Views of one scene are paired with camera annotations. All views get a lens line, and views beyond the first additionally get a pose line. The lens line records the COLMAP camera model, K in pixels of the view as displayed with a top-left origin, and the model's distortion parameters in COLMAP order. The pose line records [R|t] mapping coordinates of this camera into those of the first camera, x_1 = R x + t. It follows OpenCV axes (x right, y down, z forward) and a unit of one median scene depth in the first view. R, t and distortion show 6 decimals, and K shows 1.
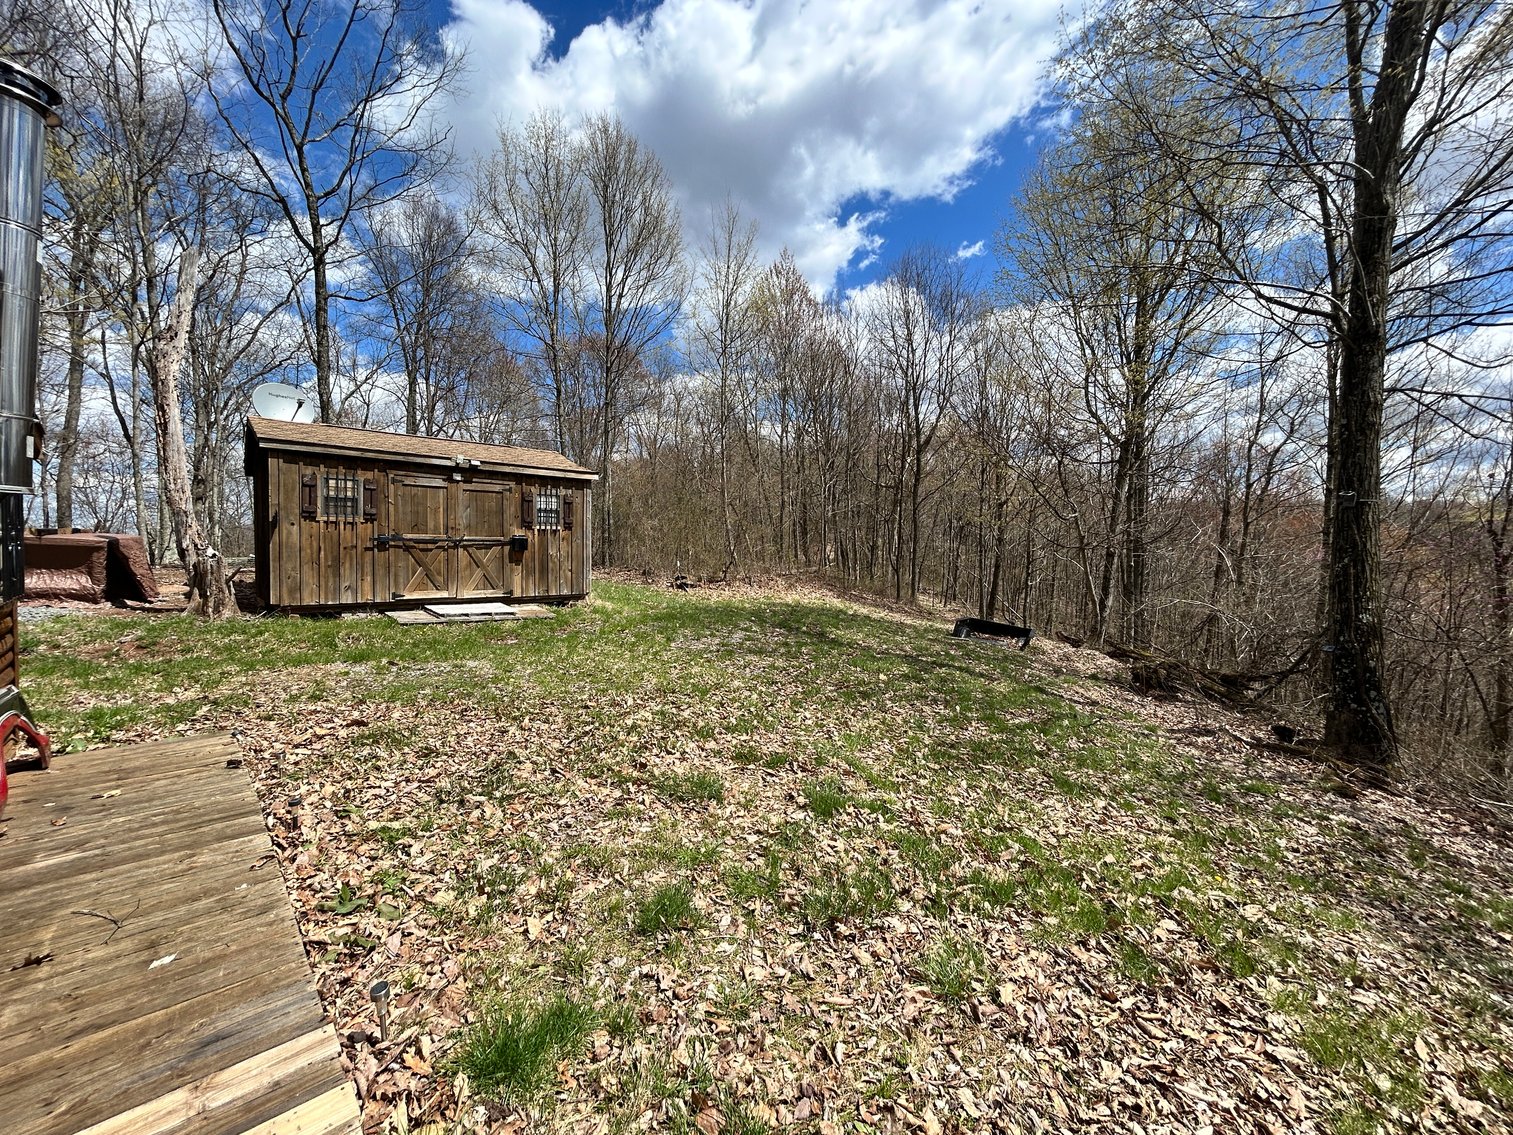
lens RADIAL K [[606.9, 0, 755.7], [0, 606.9, 564.8], [0, 0, 1]] dist [-0.003629, 0.000020]
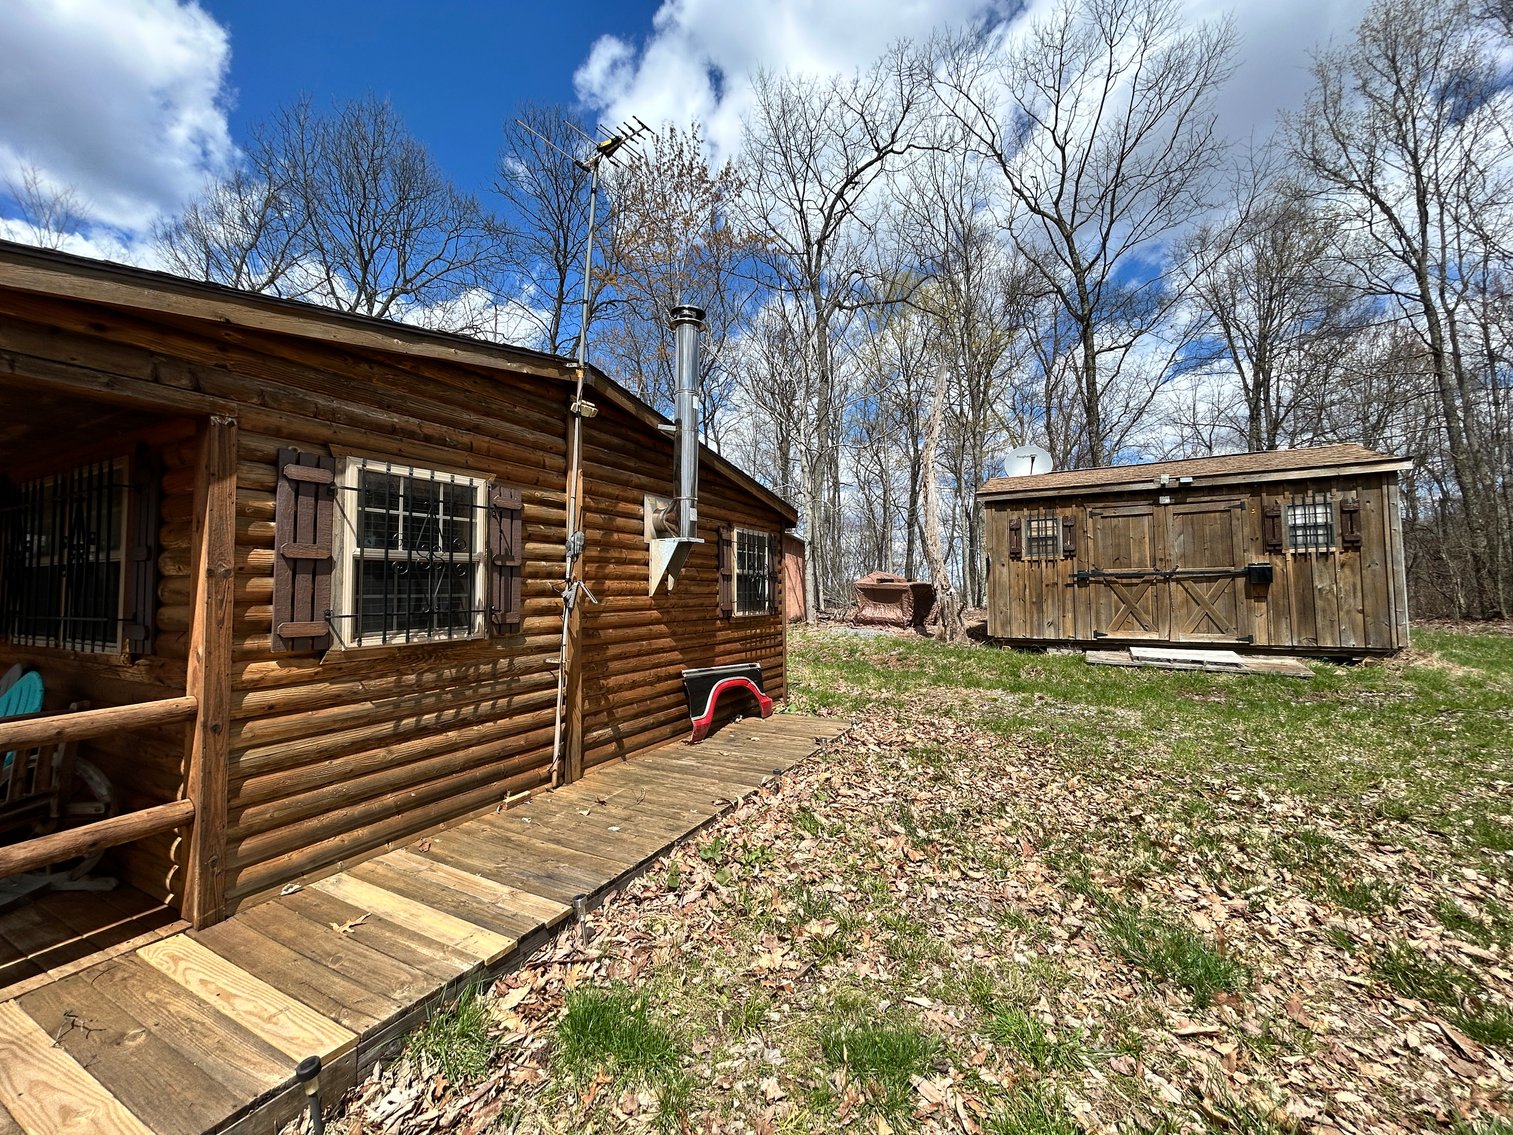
lens RADIAL K [[606.9, 0, 750.6], [0, 606.9, 562.2], [0, 0, 1]] dist [-0.003629, 0.000020]
pose [[0.314492, -0.069688, -0.946699, 0.148722], [-0.014710, 0.996824, -0.078264, 0.022223], [0.949146, 0.038539, 0.312468, 0.190847]]
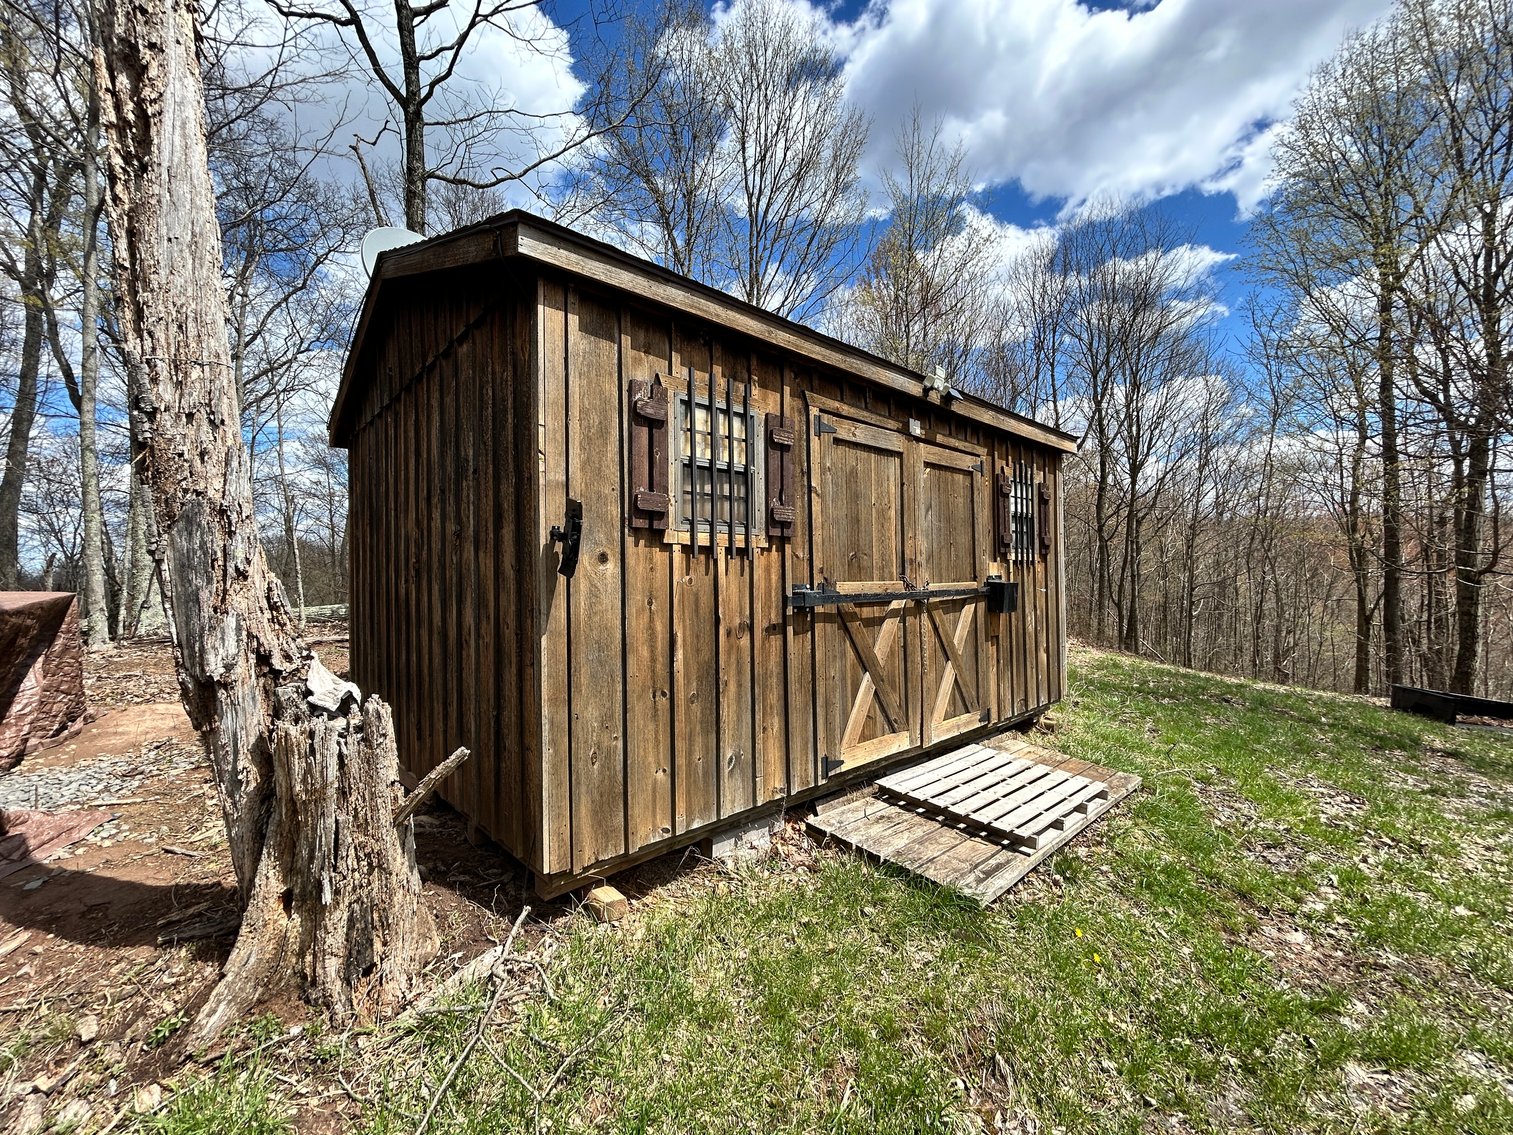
lens RADIAL K [[606.9, 0, 750.7], [0, 606.9, 562.3], [0, 0, 1]] dist [-0.003629, 0.000020]
pose [[0.999819, -0.013201, 0.013718, -0.668825], [0.013778, 0.998989, -0.042803, -0.049775], [-0.013139, 0.042984, 0.998989, 0.690435]]
